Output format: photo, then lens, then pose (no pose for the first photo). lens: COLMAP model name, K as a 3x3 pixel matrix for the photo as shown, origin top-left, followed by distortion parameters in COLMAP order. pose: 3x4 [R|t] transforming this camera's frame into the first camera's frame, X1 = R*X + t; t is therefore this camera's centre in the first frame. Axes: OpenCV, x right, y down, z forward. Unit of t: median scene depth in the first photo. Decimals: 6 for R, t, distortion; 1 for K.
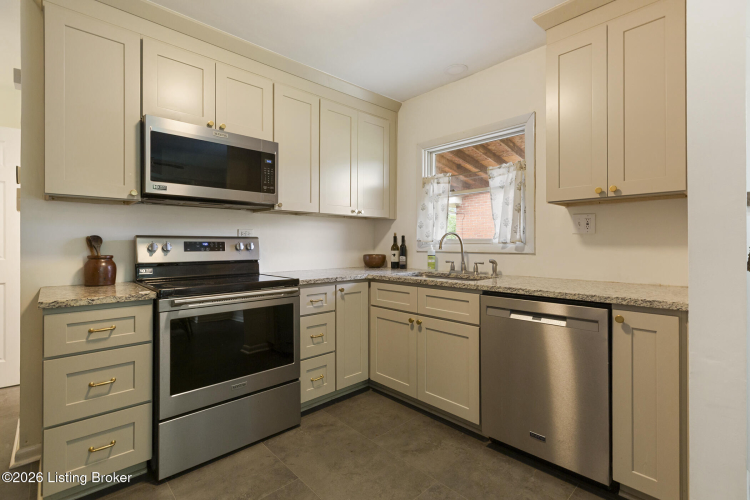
lens RADIAL K [[338.9, 0, 373.8], [0, 338.9, 237.7], [0, 0, 1]] dist [-0.000626, -0.000011]
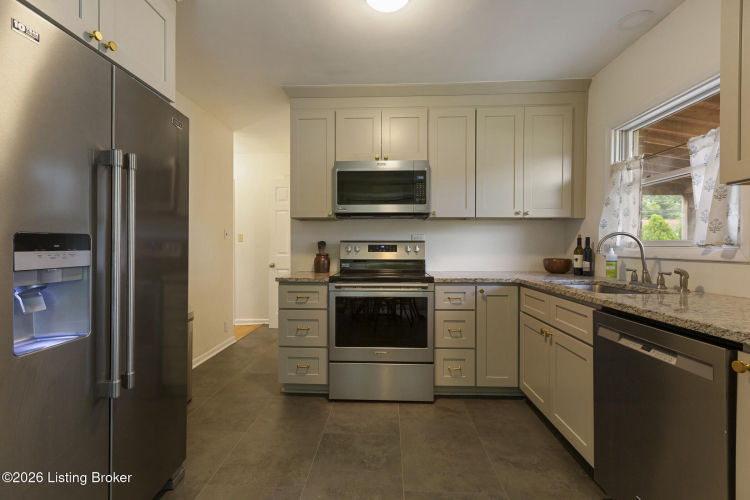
lens RADIAL K [[335.0, 0, 376.0], [0, 335.0, 242.2], [0, 0, 1]] dist [-0.000784, 0.000126]
pose [[0.707642, -0.007516, -0.706531, 0.407108], [0.011159, 0.999938, 0.000540, 0.000390], [0.706483, -0.008266, 0.707682, 0.049662]]
